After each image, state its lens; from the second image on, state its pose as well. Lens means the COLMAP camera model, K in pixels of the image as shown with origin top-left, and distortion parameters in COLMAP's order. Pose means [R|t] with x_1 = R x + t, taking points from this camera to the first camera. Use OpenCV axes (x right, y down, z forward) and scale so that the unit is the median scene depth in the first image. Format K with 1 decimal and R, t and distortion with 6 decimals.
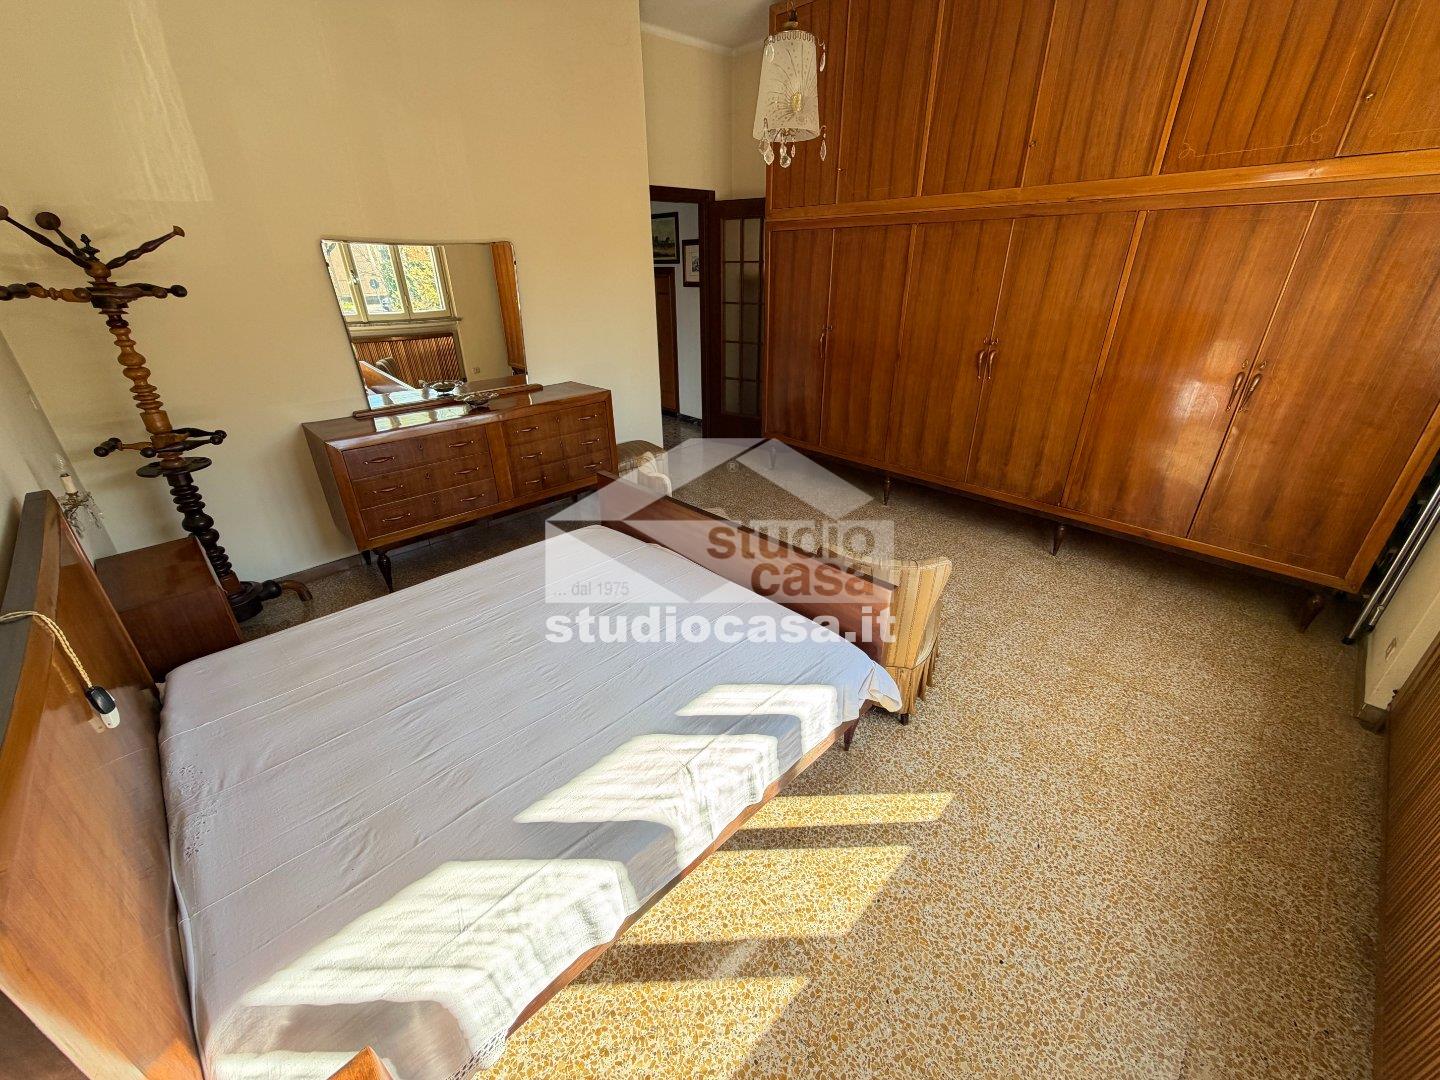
lens RADIAL K [[571.2, 0, 714.3], [0, 571.2, 544.0], [0, 0, 1]] dist [0.003541, -0.001032]
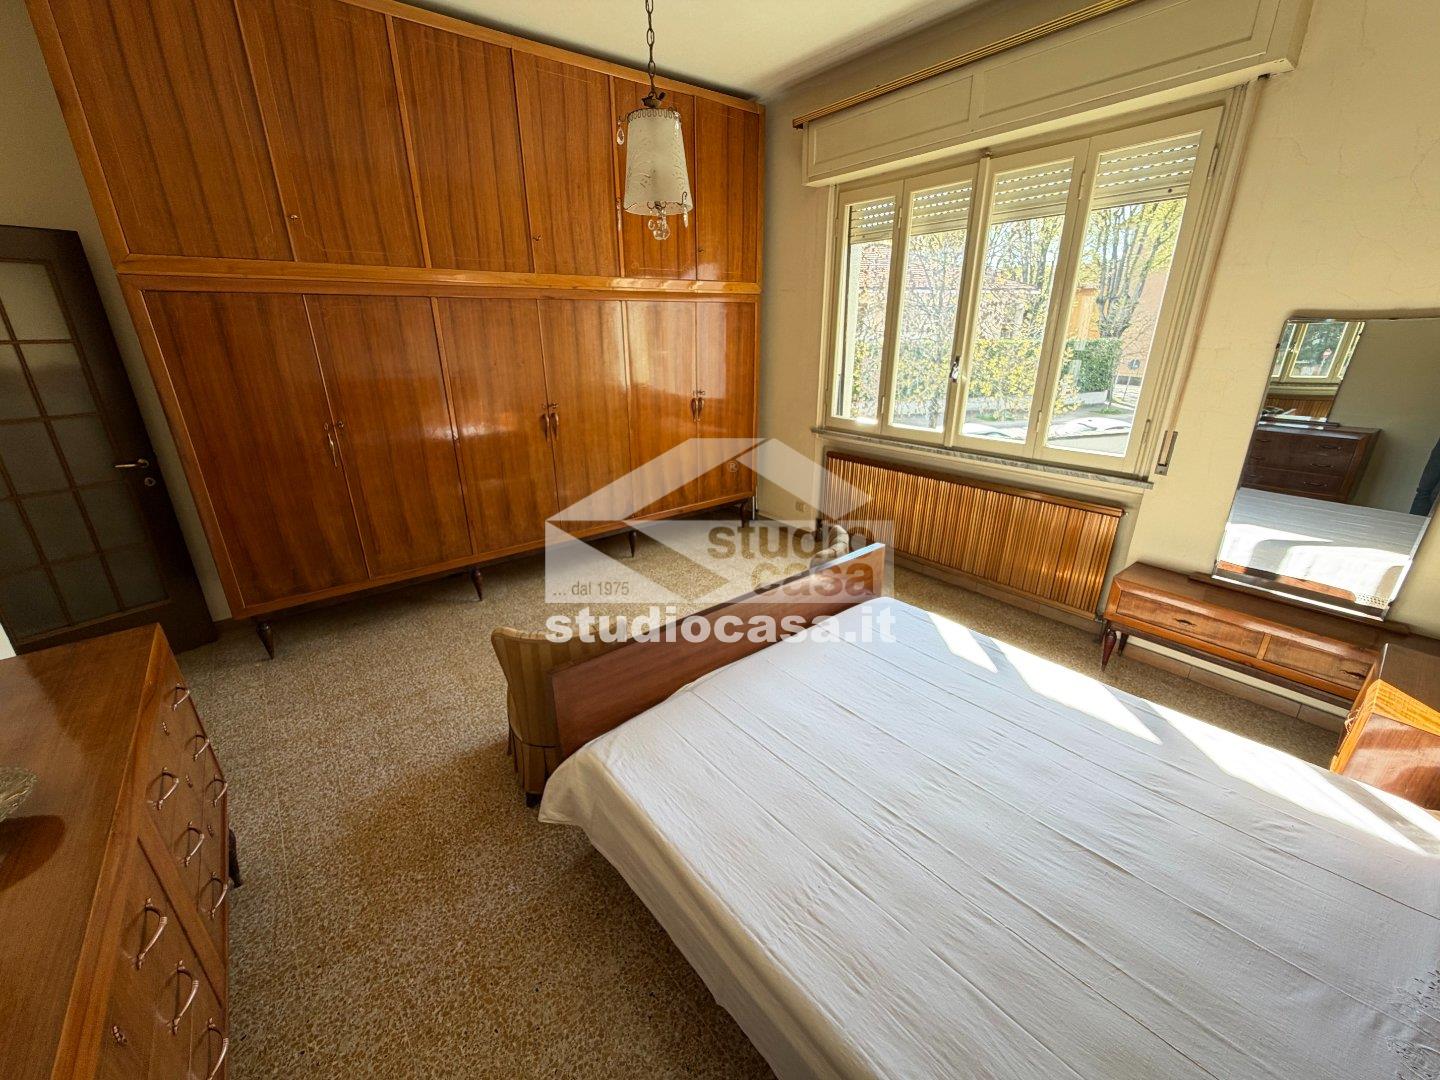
lens RADIAL K [[571.2, 0, 723.1], [0, 571.2, 541.4], [0, 0, 1]] dist [0.003541, -0.001032]
pose [[0.072673, -0.343332, 0.936398, -0.899706], [0.449682, 0.849313, 0.276503, -0.432674], [-0.890228, 0.400987, 0.216112, 0.863458]]
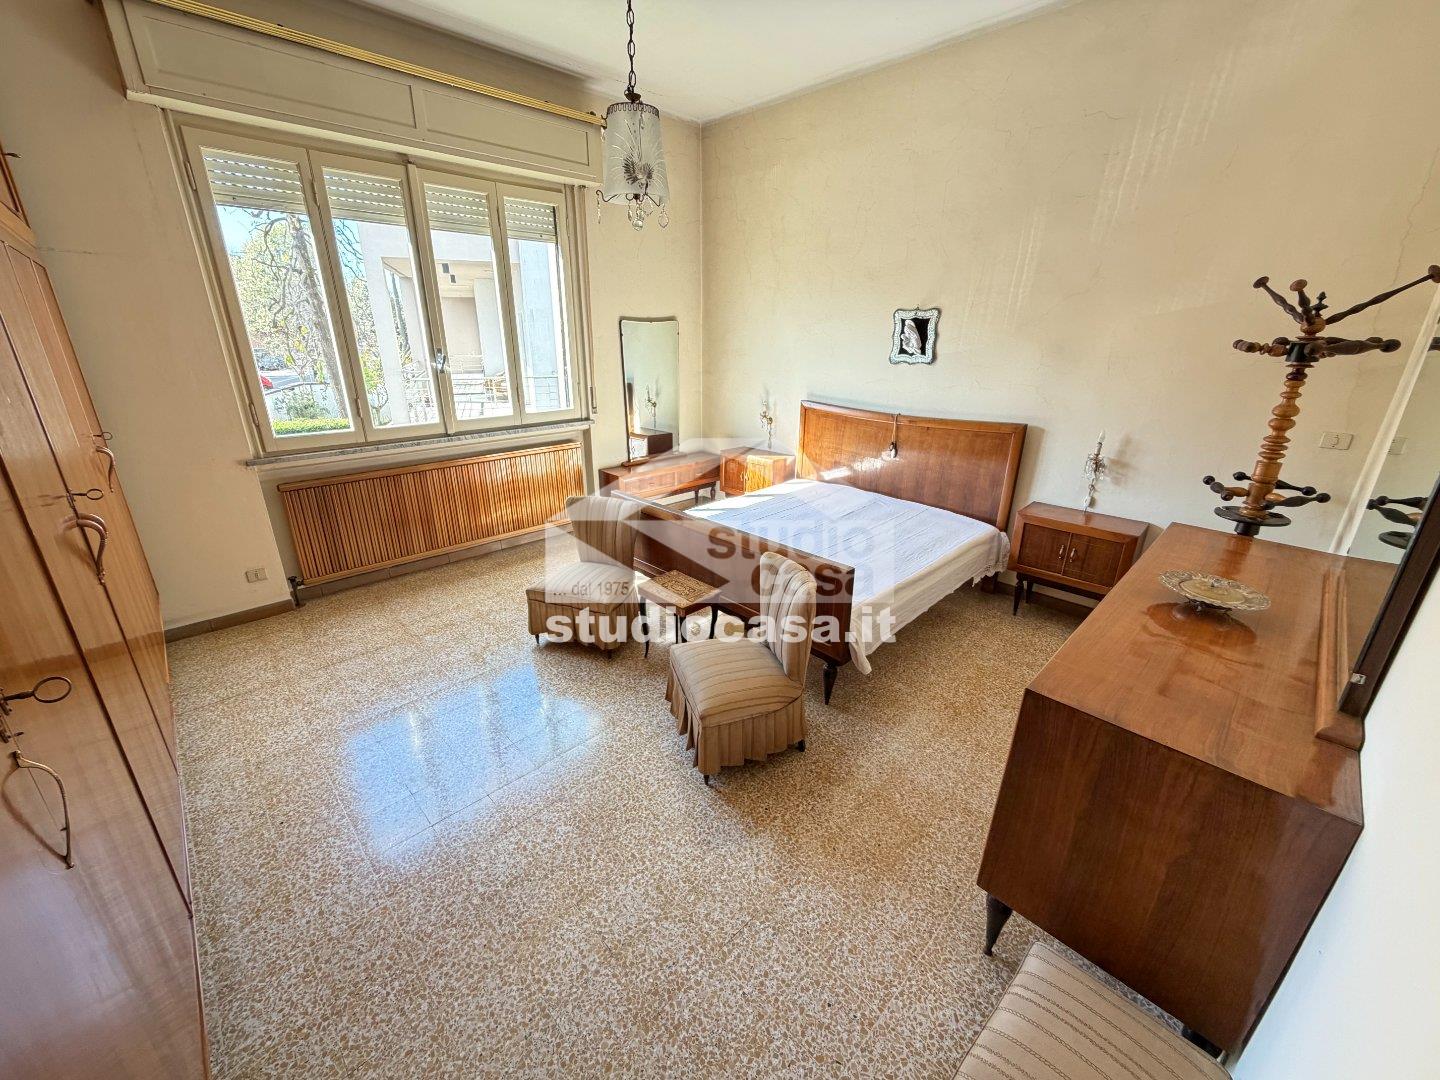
lens RADIAL K [[571.2, 0, 719.1], [0, 571.2, 537.6], [0, 0, 1]] dist [0.003541, -0.001032]
pose [[-0.999701, 0.013097, -0.020664, 0.010262], [-0.005886, 0.691081, 0.722754, -0.969514], [0.023746, 0.722659, -0.690797, 1.996906]]
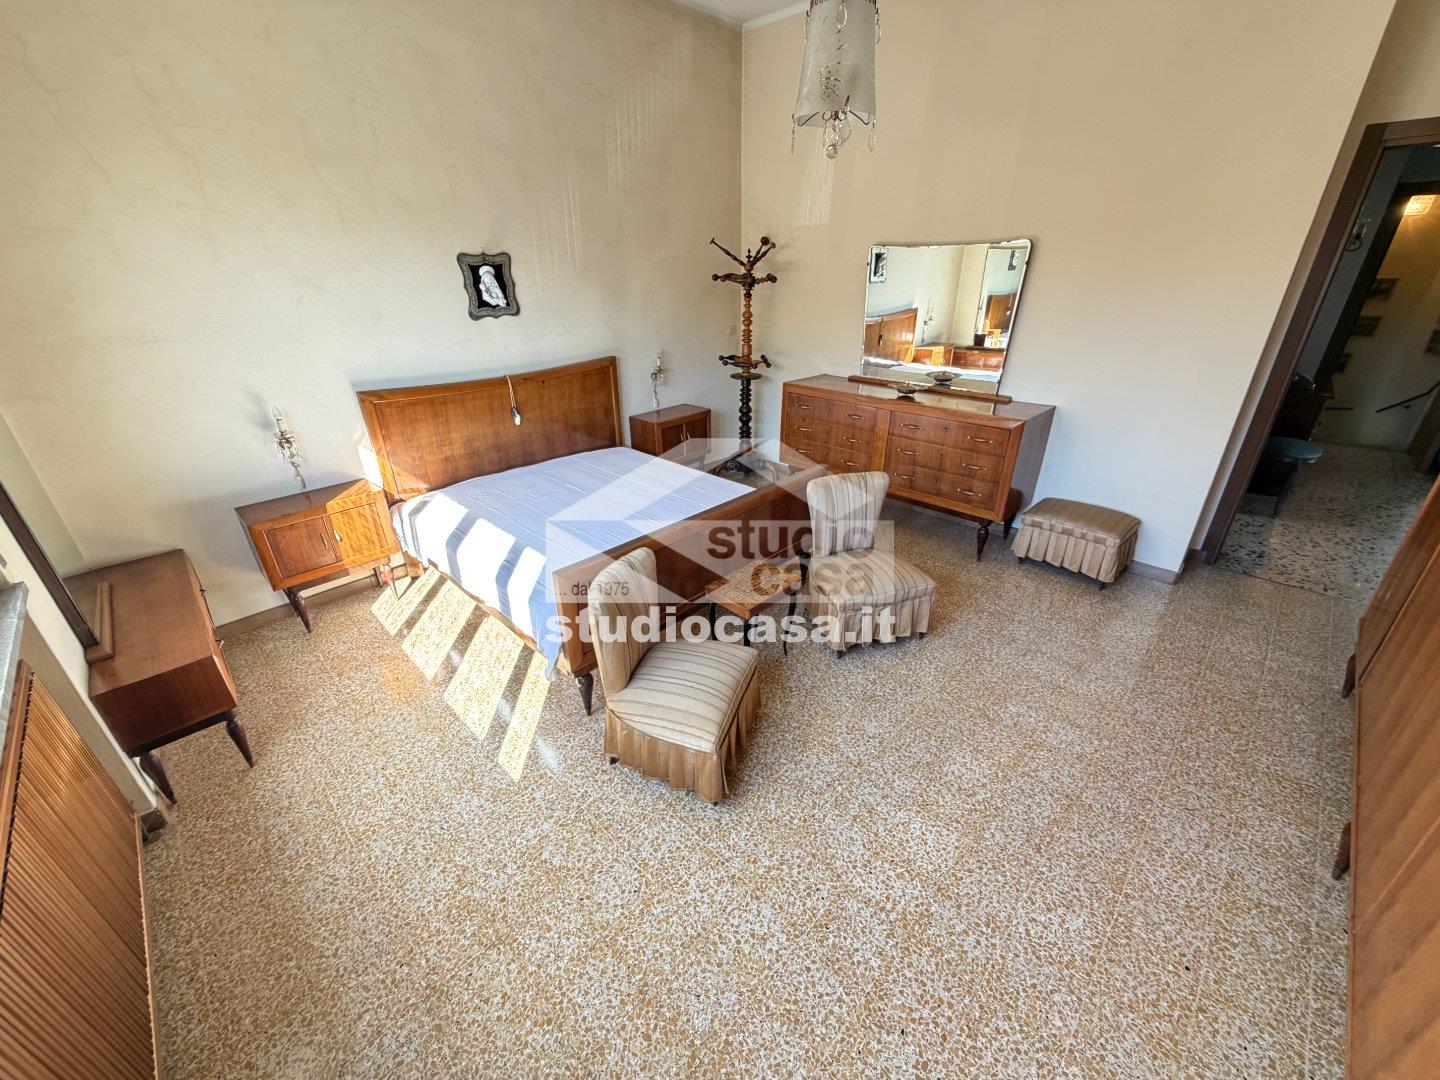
lens RADIAL K [[571.2, 0, 710.5], [0, 571.2, 534.5], [0, 0, 1]] dist [0.003541, -0.001032]
pose [[0.024638, 0.441703, -0.896823, 1.054835], [-0.427586, 0.815553, 0.389929, -0.447950], [0.903639, 0.373862, 0.208960, 0.834799]]
